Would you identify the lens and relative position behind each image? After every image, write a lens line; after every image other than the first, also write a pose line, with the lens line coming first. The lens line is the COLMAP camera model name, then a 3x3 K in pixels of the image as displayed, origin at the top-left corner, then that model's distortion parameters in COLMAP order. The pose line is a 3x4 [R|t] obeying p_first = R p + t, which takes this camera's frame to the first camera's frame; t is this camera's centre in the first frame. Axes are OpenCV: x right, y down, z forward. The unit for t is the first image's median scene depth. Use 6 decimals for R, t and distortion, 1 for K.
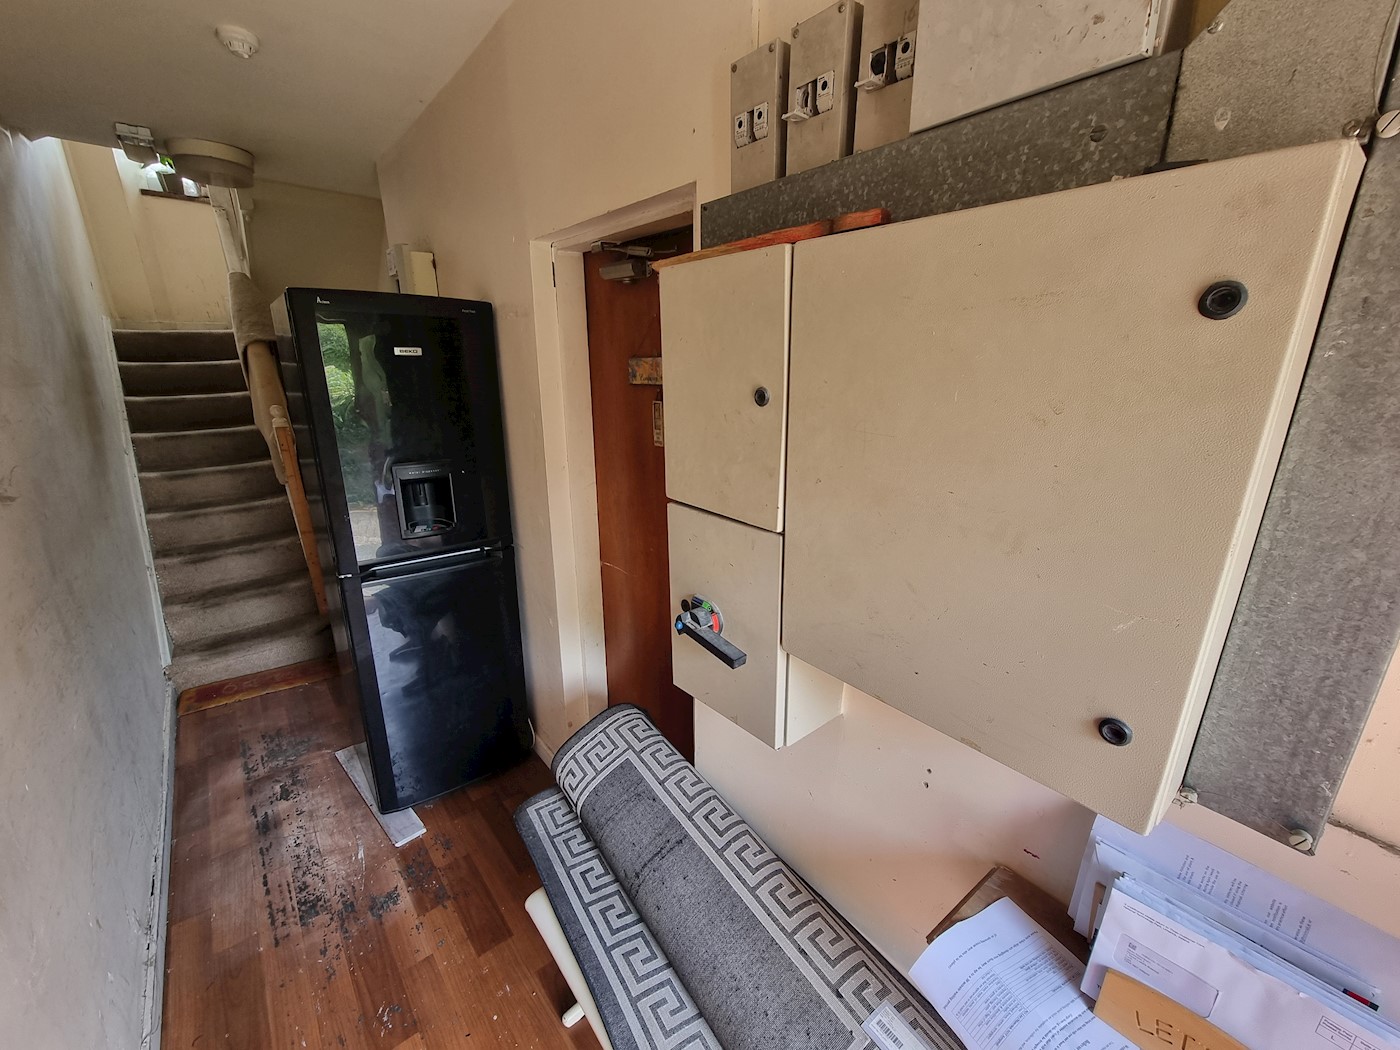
lens RADIAL K [[584.1, 0, 701.9], [0, 584.1, 537.5], [0, 0, 1]] dist [0.002508, 0.000176]
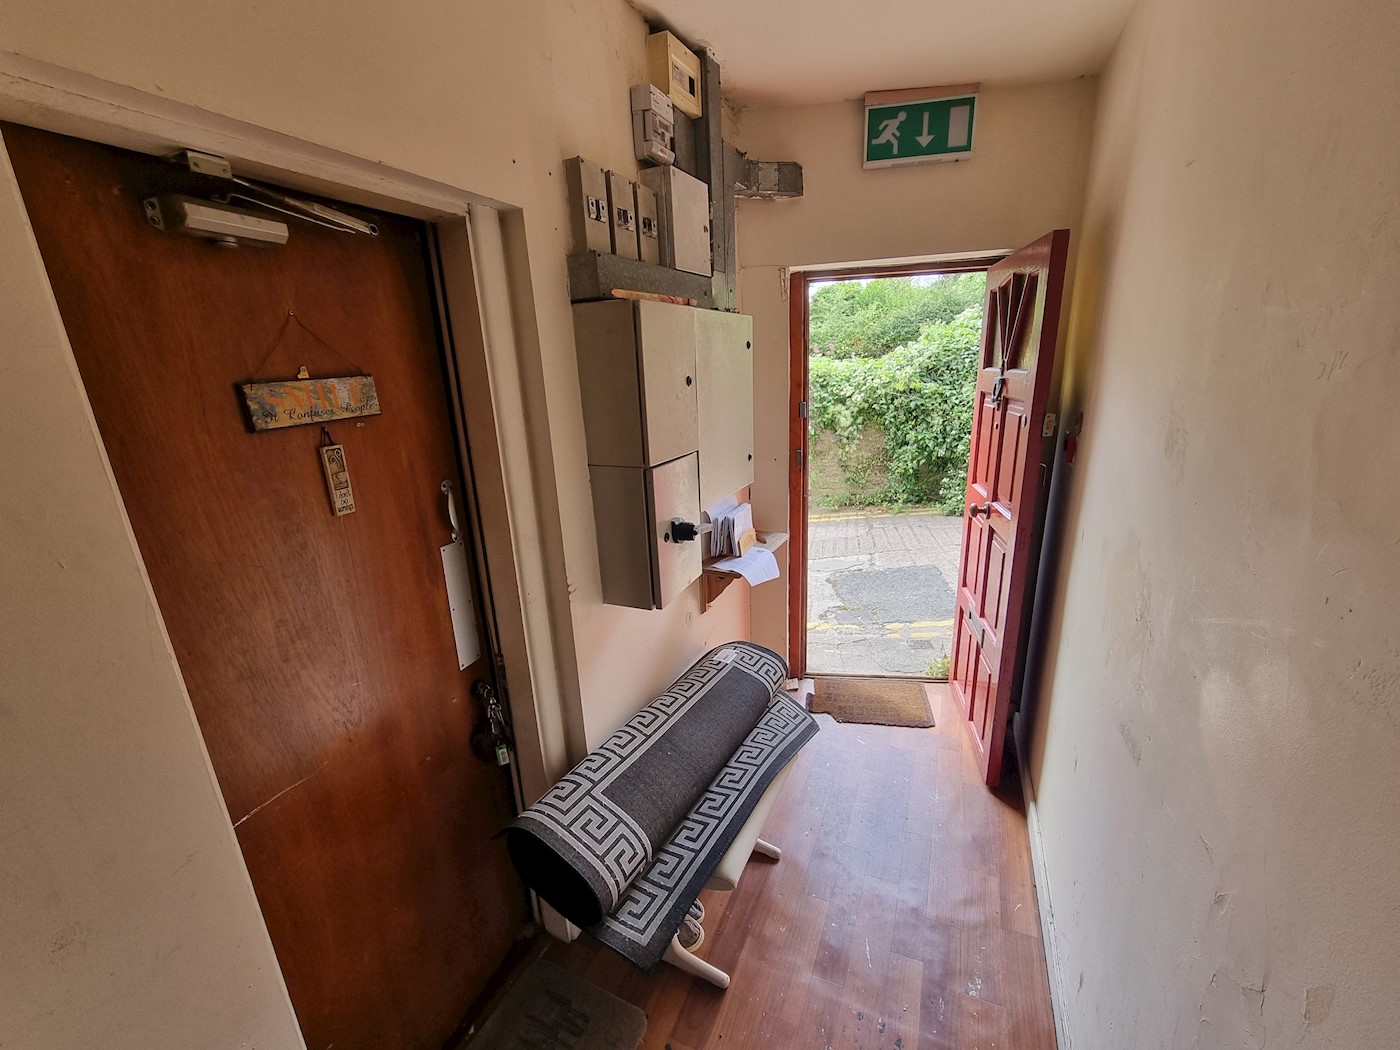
lens RADIAL K [[584.1, 0, 701.9], [0, 584.1, 537.5], [0, 0, 1]] dist [0.002508, 0.000176]
pose [[-0.455161, -0.233131, 0.859348, -0.912030], [0.312295, 0.862010, 0.399263, -0.299104], [-0.833847, 0.450099, -0.319547, 0.983556]]
